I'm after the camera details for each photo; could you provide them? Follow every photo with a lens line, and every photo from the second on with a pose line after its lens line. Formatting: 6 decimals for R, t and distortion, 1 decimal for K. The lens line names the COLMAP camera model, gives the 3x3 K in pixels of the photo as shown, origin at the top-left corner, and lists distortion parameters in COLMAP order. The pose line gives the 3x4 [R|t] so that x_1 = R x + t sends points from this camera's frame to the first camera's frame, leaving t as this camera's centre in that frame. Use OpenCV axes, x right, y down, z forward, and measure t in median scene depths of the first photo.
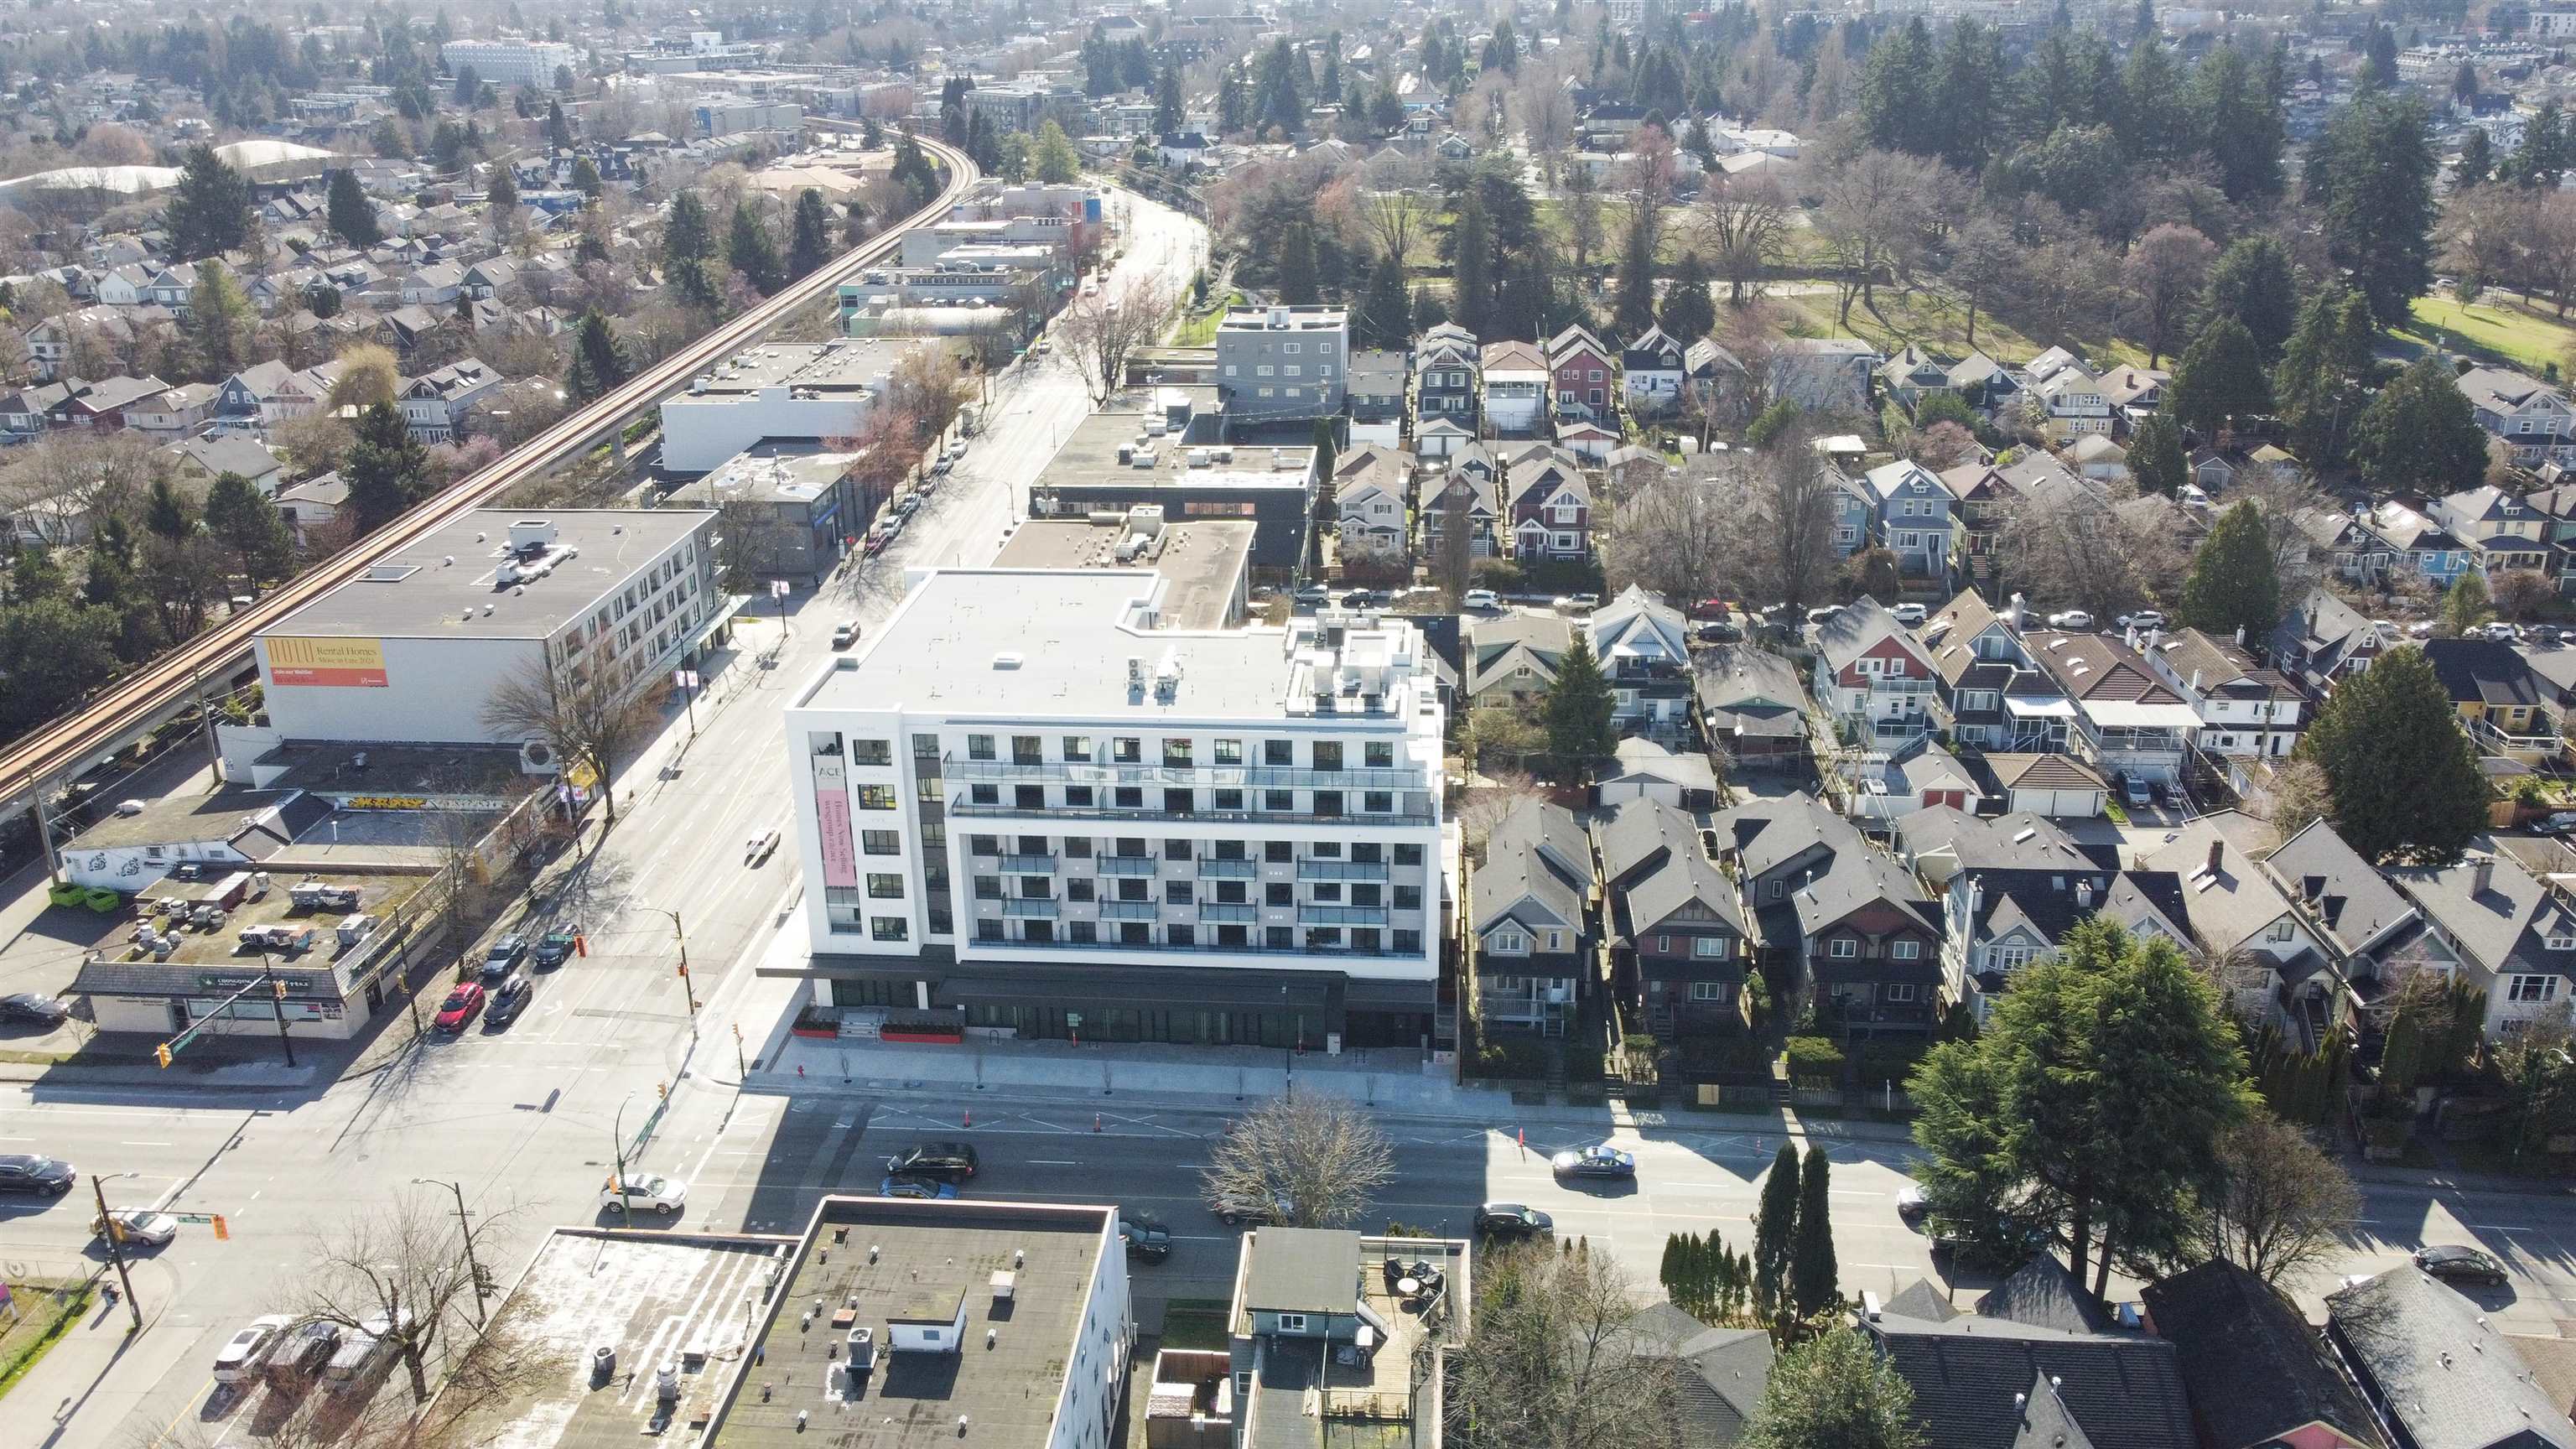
lens RADIAL K [[1934.8, 0, 1277.9], [0, 1934.8, 722.7], [0, 0, 1]] dist [0.002609, -0.010150]
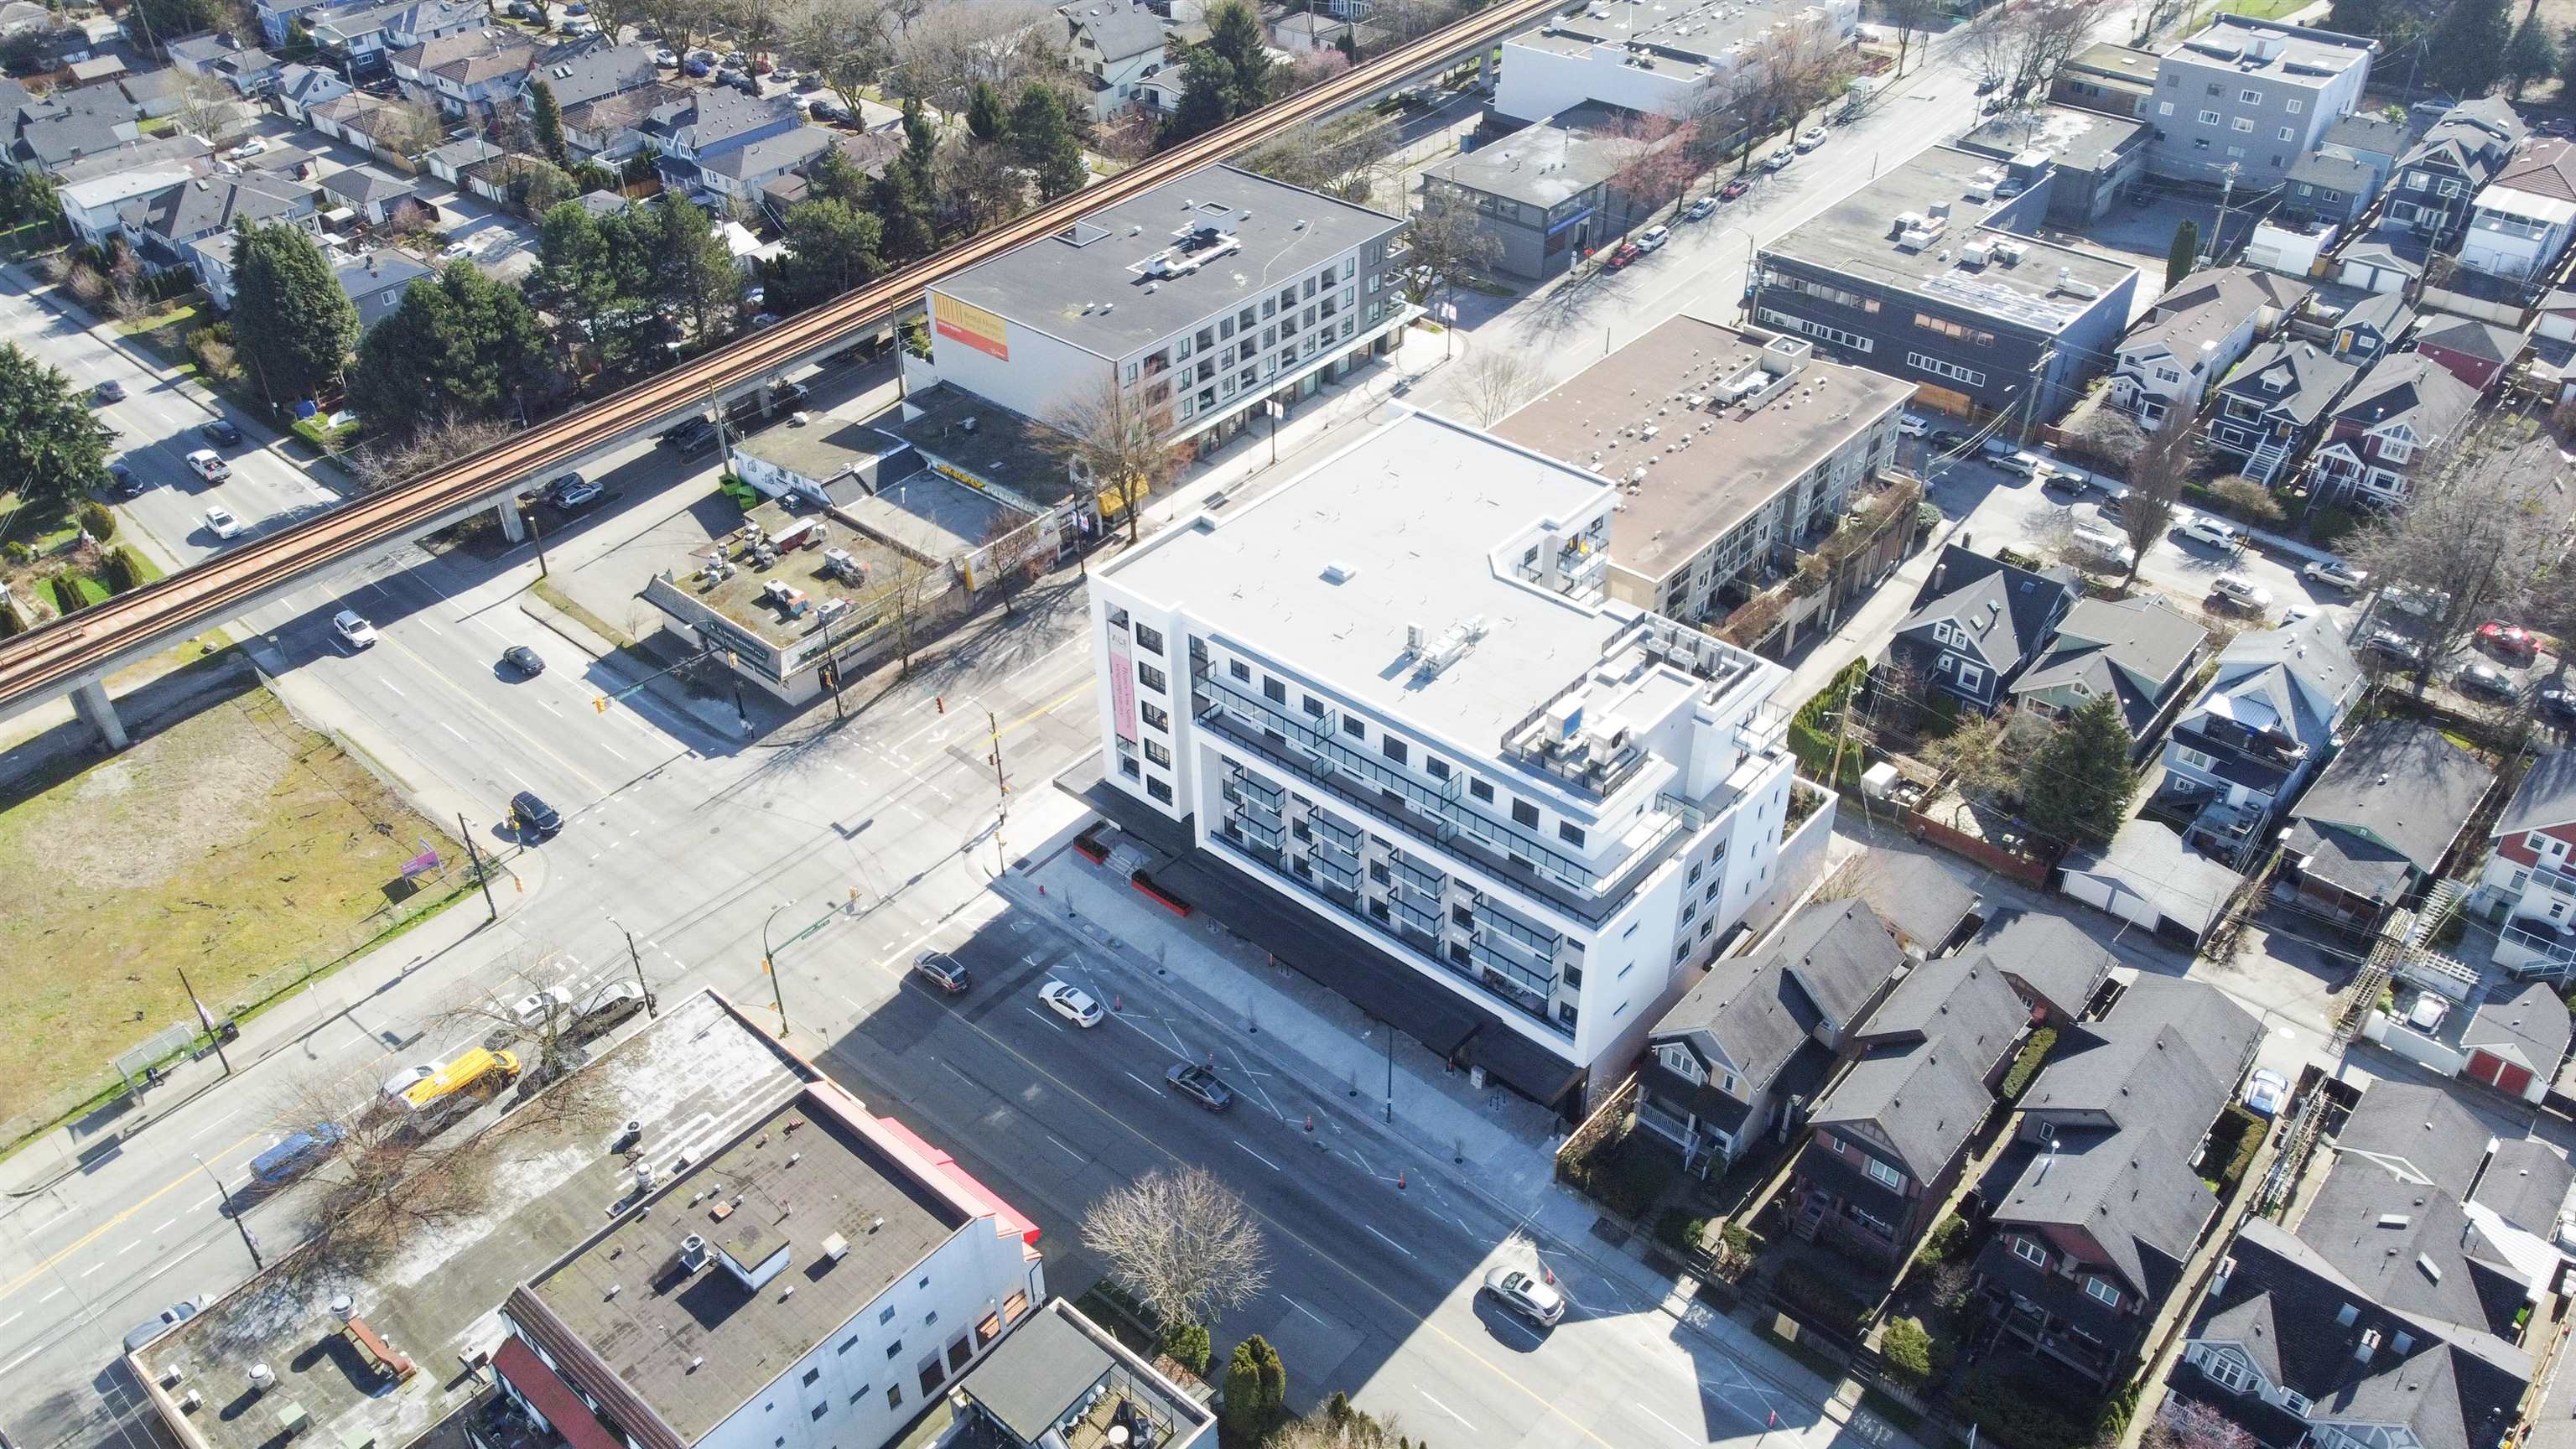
lens RADIAL K [[1934.8, 0, 1284.0], [0, 1934.8, 733.4], [0, 0, 1]] dist [0.002609, -0.010150]
pose [[0.806068, 0.357434, -0.471694, 0.292893], [-0.214182, 0.919178, 0.330512, -0.245487], [0.551707, -0.165387, 0.817476, 0.160311]]
